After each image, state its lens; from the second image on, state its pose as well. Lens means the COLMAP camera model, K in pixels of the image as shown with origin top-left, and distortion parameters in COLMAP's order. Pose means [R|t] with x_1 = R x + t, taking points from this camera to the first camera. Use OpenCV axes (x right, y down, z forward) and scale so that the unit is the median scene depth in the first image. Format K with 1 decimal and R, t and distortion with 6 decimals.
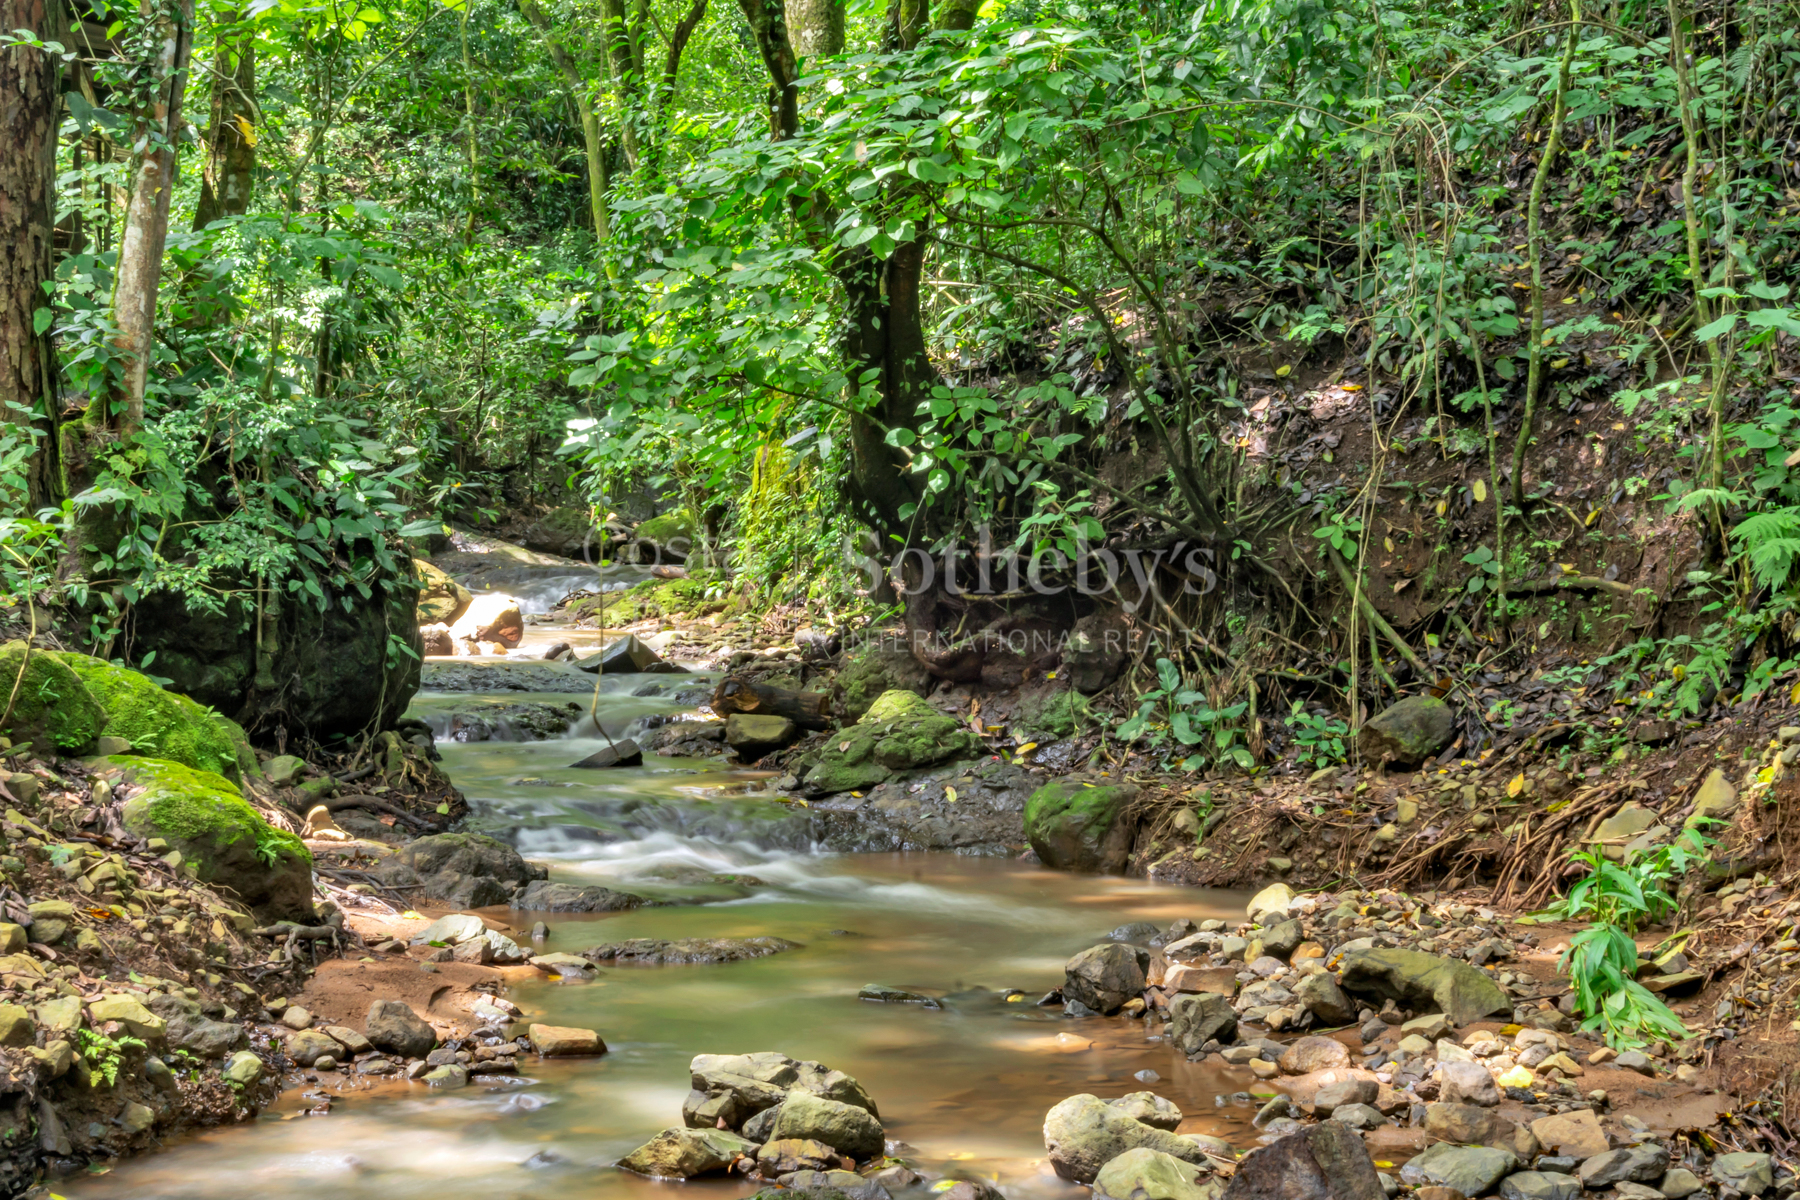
lens RADIAL K [[2850.1, 0, 900.1], [0, 2850.1, 599.4], [0, 0, 1]] dist [-0.010042, 0.000000]
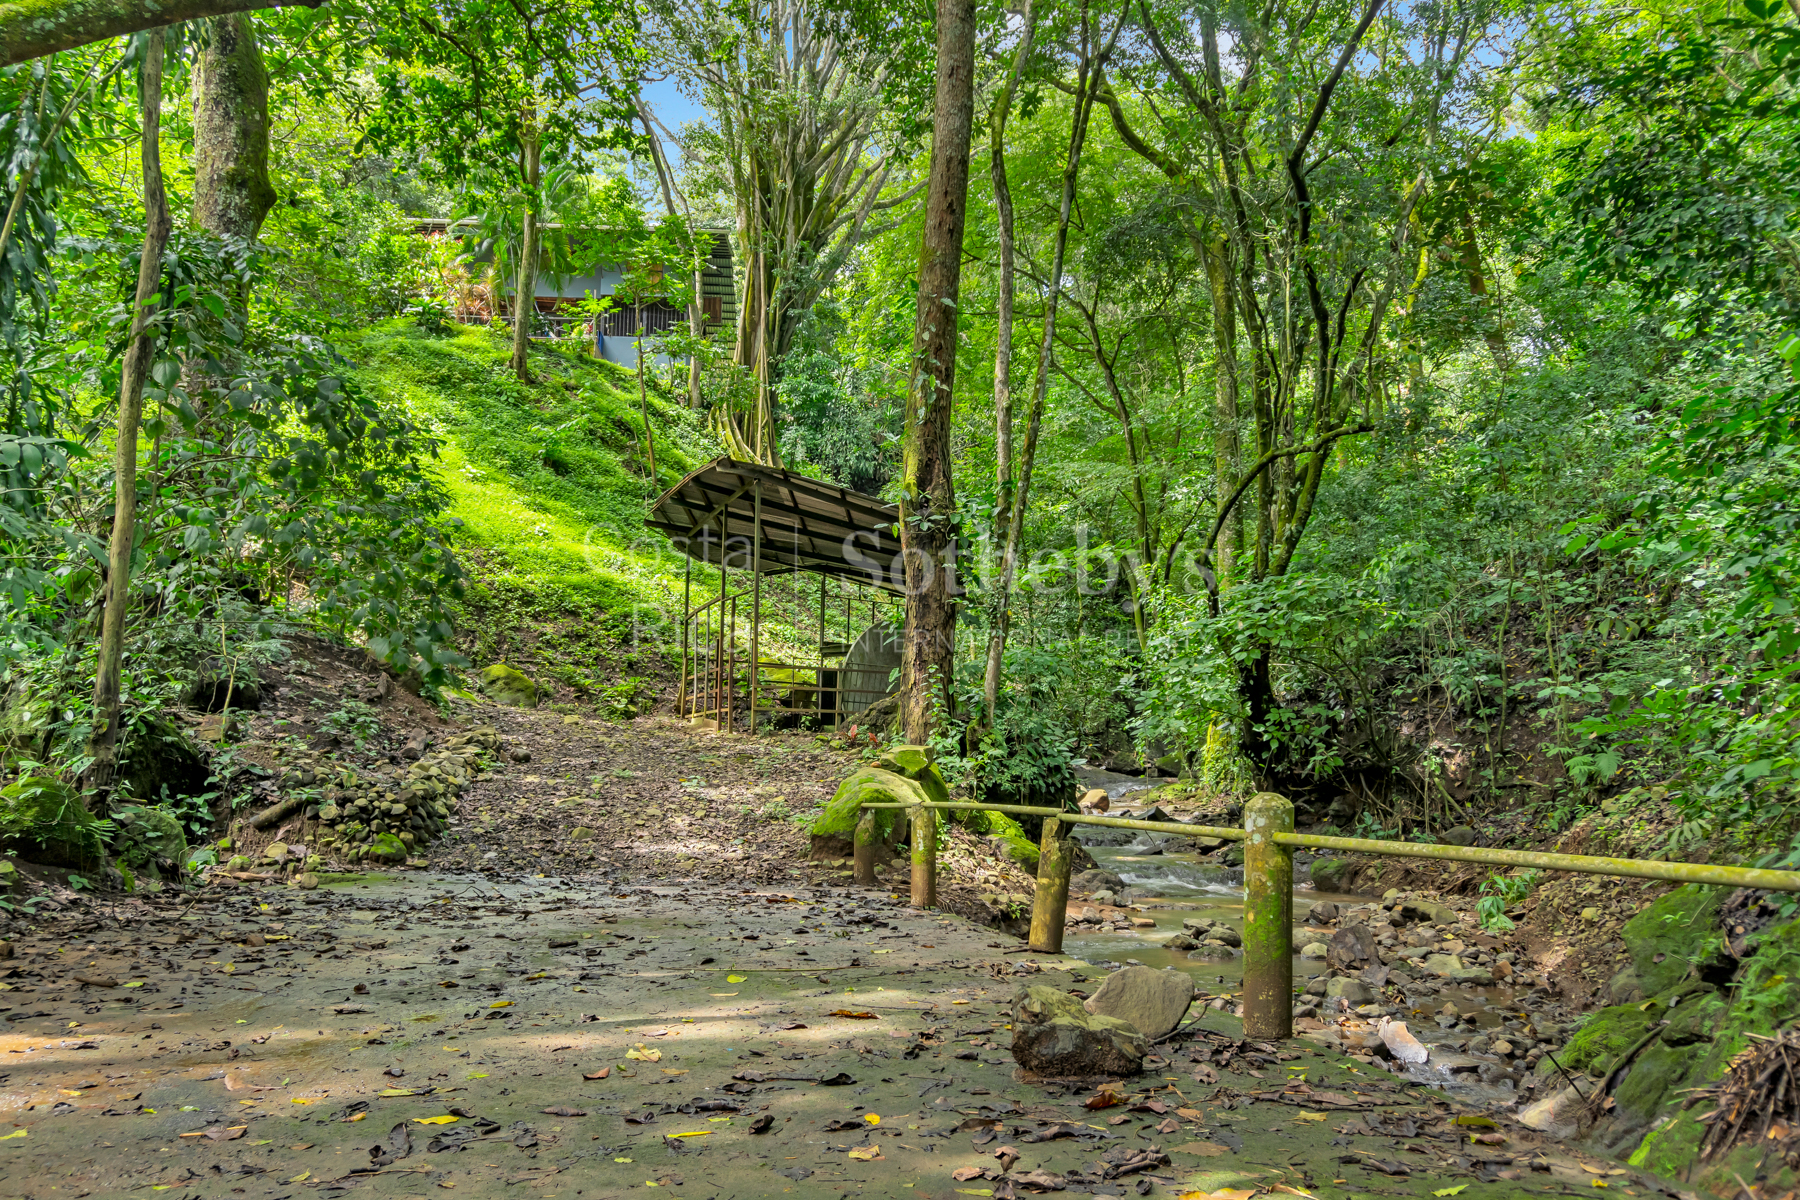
lens RADIAL K [[1553.7, 0, 901.0], [0, 1553.7, 599.0], [0, 0, 1]] dist [-0.003837, 0.002651]
pose [[0.968734, -0.024295, -0.246908, 0.037620], [-0.007545, 0.991849, -0.127199, 0.011862], [0.247985, 0.125085, 0.960655, -0.507112]]
